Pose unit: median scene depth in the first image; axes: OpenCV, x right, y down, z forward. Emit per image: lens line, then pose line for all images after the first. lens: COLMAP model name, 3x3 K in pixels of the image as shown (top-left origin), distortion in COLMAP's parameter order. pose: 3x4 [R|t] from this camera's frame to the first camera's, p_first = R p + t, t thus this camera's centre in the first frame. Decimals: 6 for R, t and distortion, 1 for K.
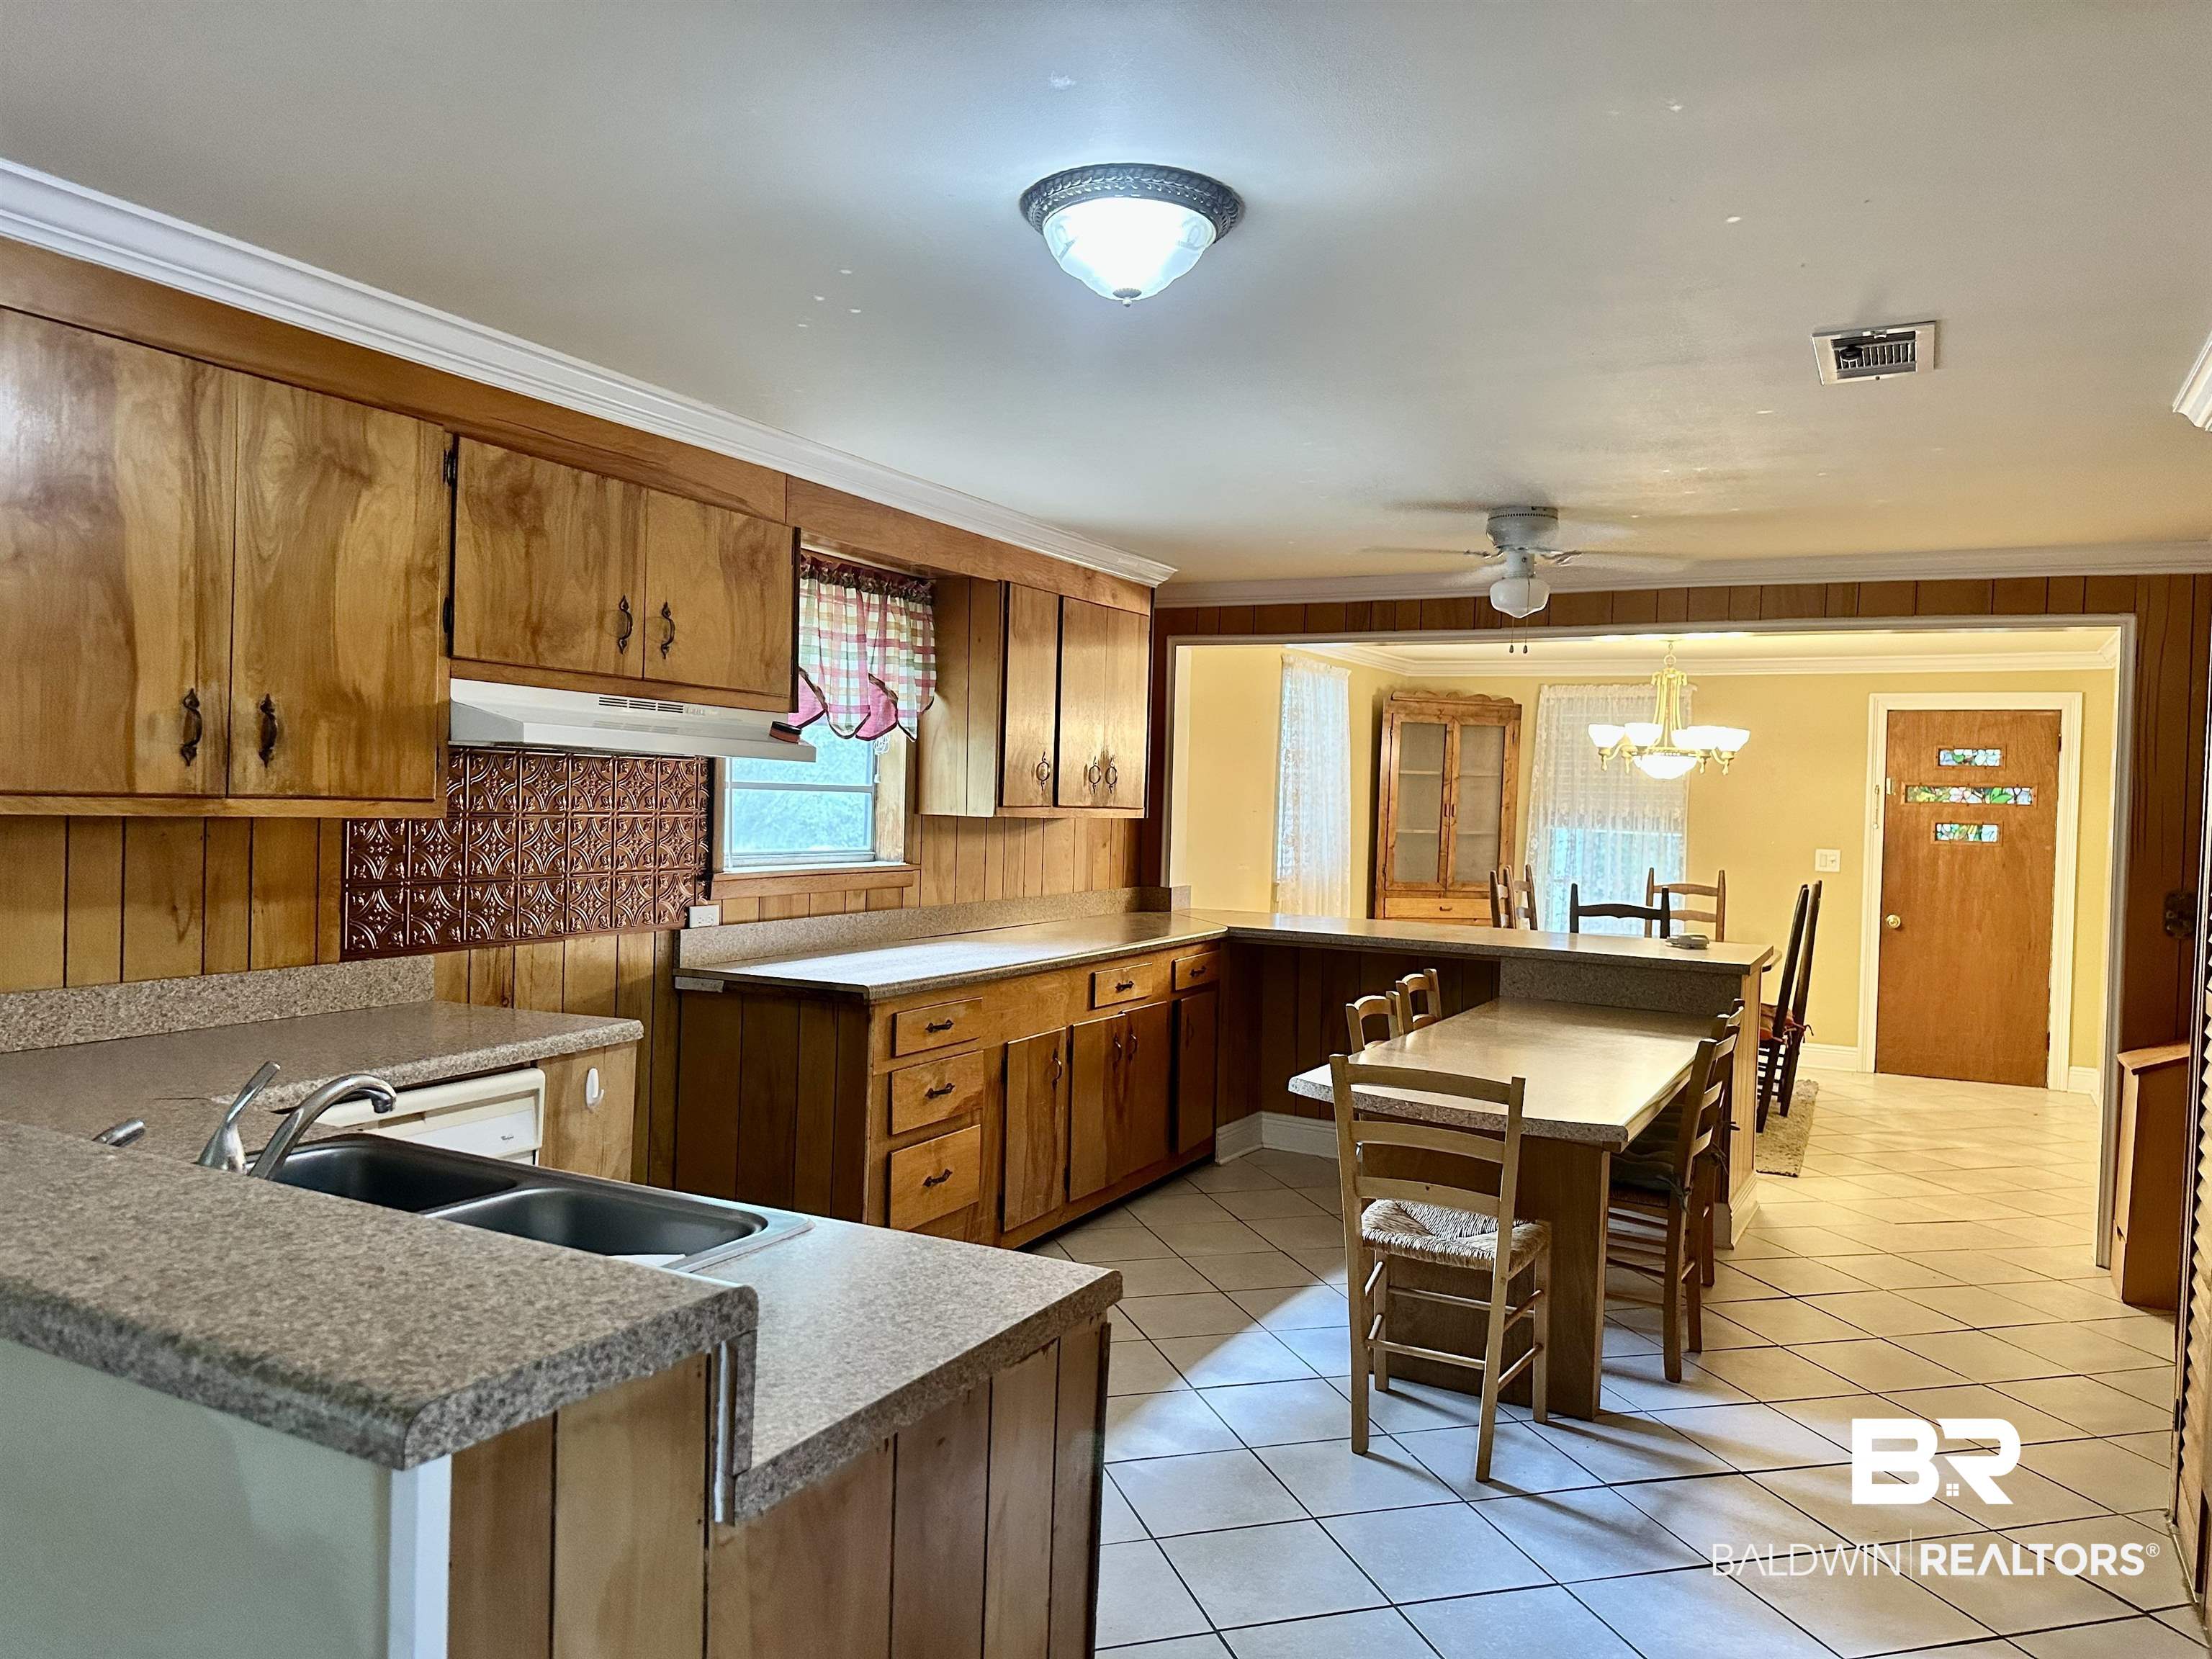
lens RADIAL K [[1576.0, 0, 1108.2], [0, 1576.0, 831.3], [0, 0, 1]] dist [0.055373, -0.046950]
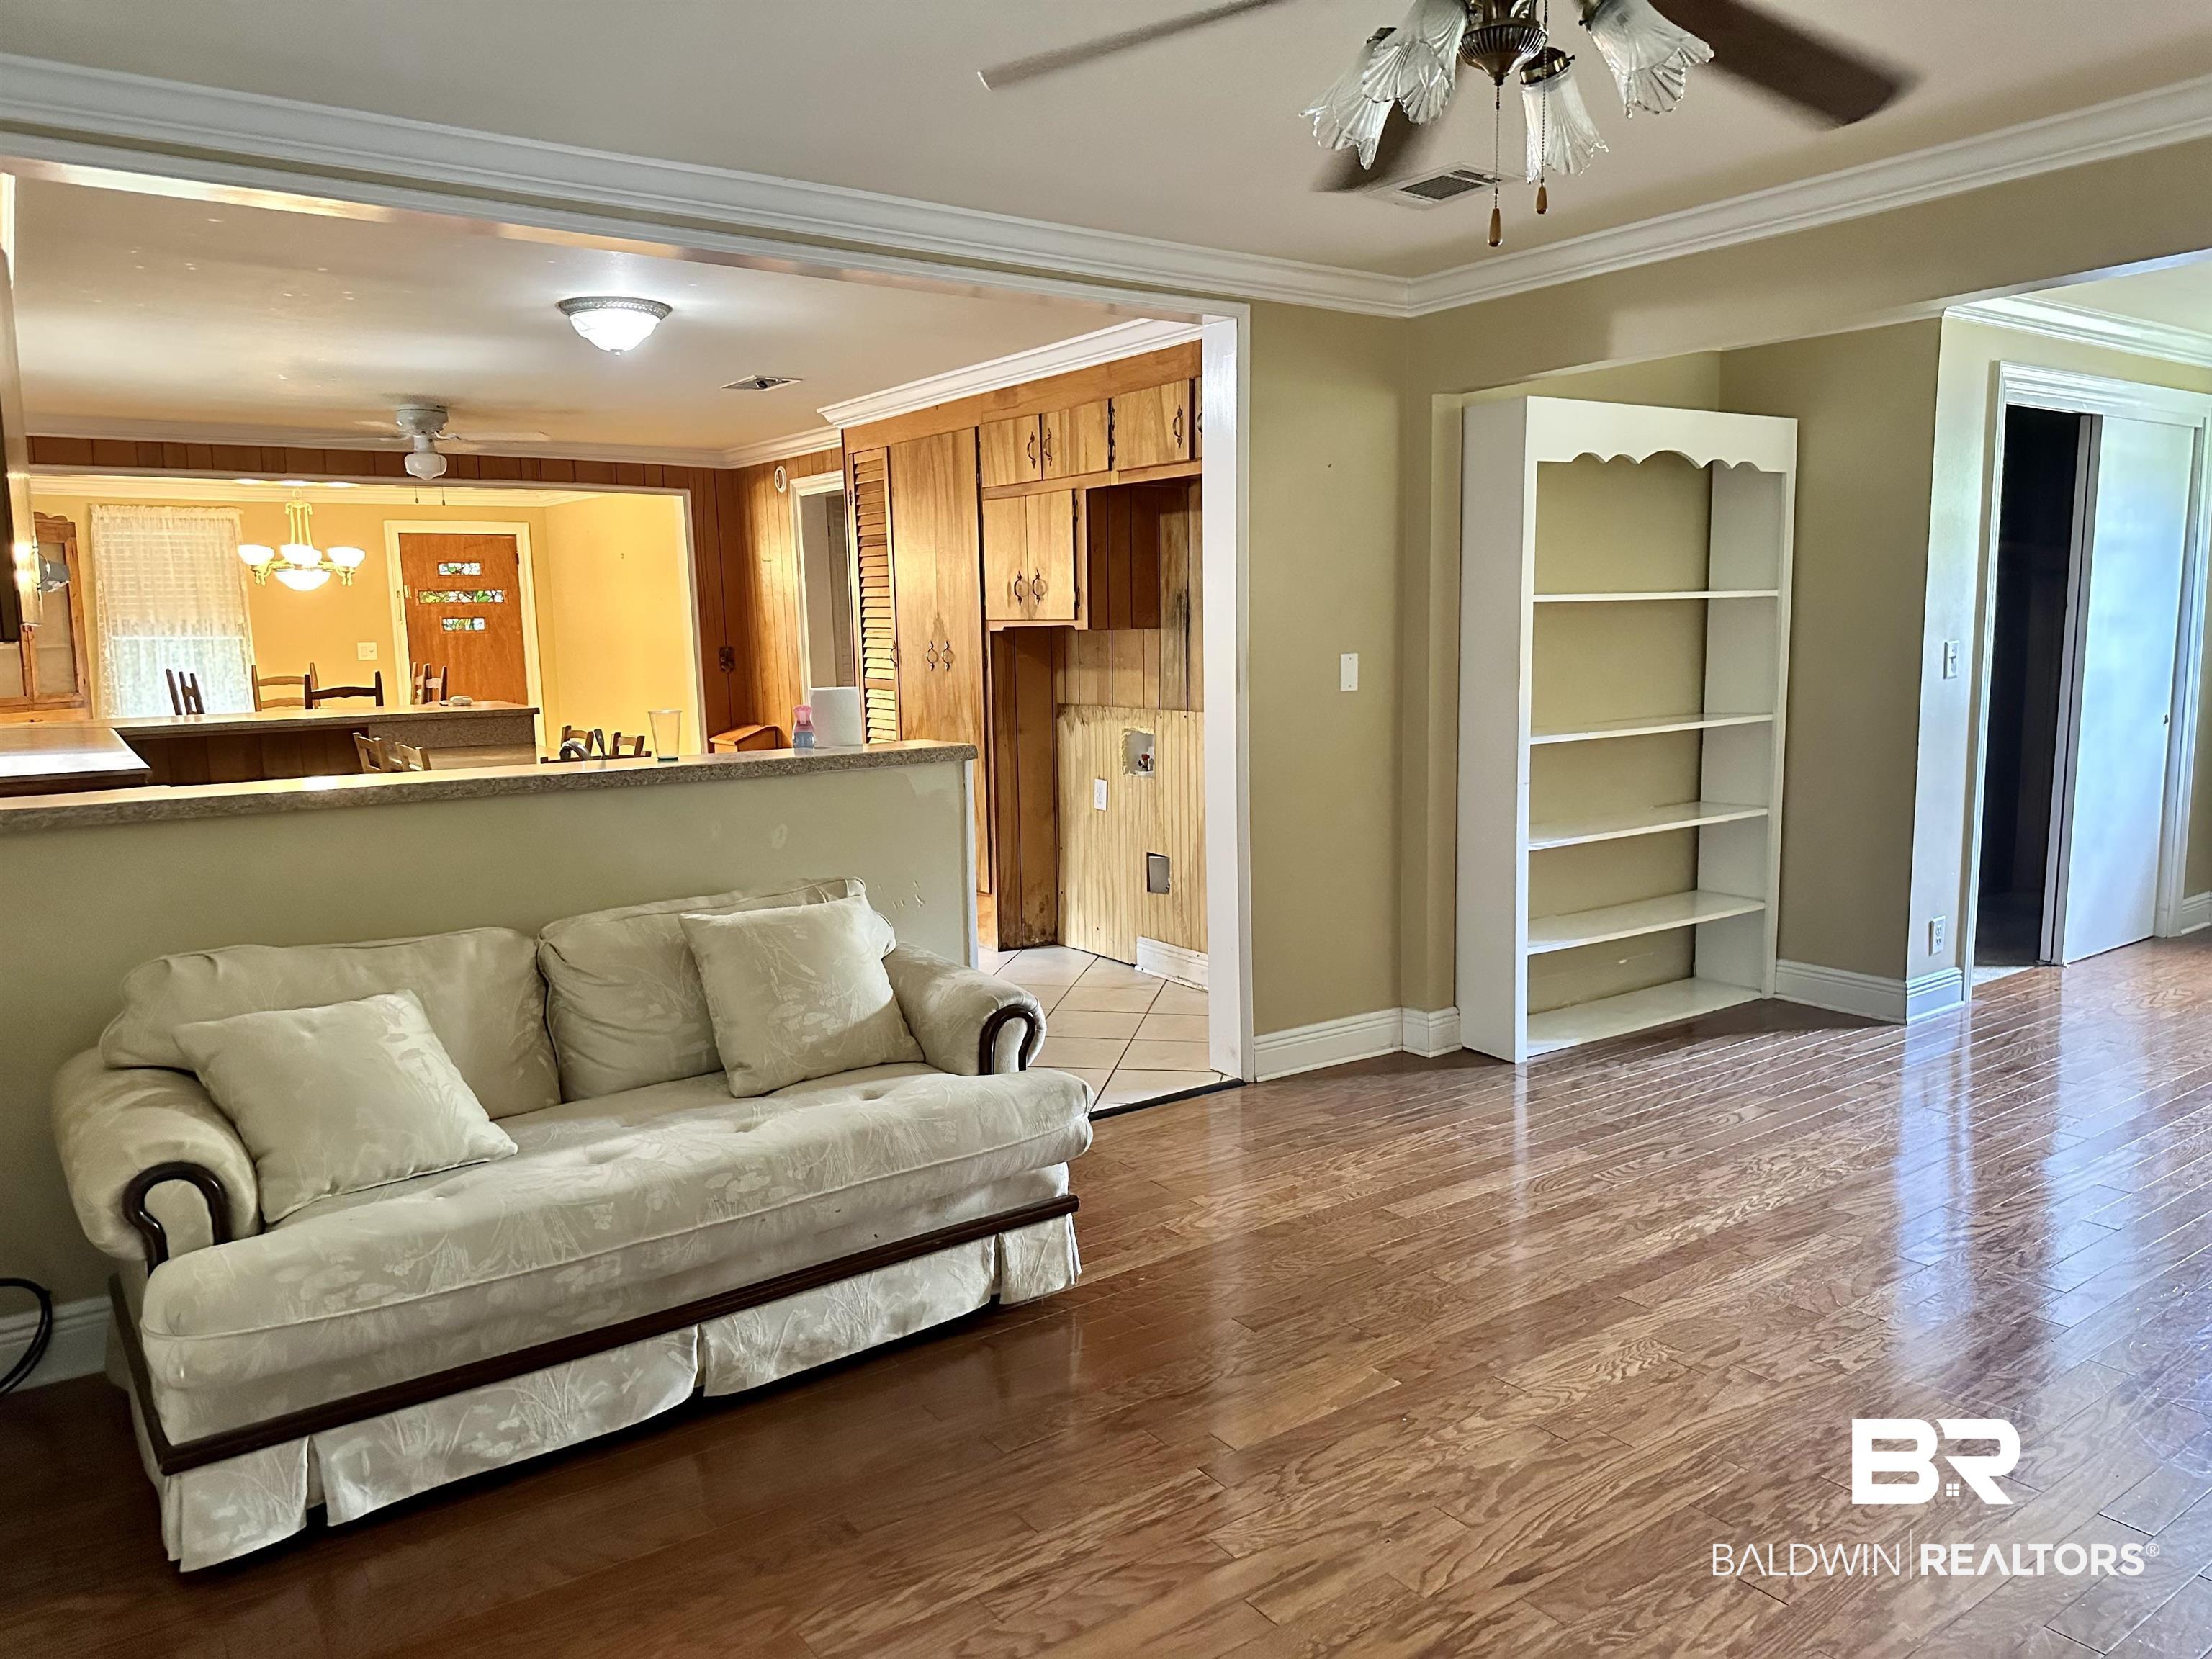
lens RADIAL K [[1576.0, 0, 1113.1], [0, 1576.0, 831.7], [0, 0, 1]] dist [0.055373, -0.046950]
pose [[0.474429, -0.160893, 0.865466, -0.409947], [0.053626, 0.986612, 0.154018, -0.003860], [-0.878659, -0.026659, 0.476705, -0.147889]]
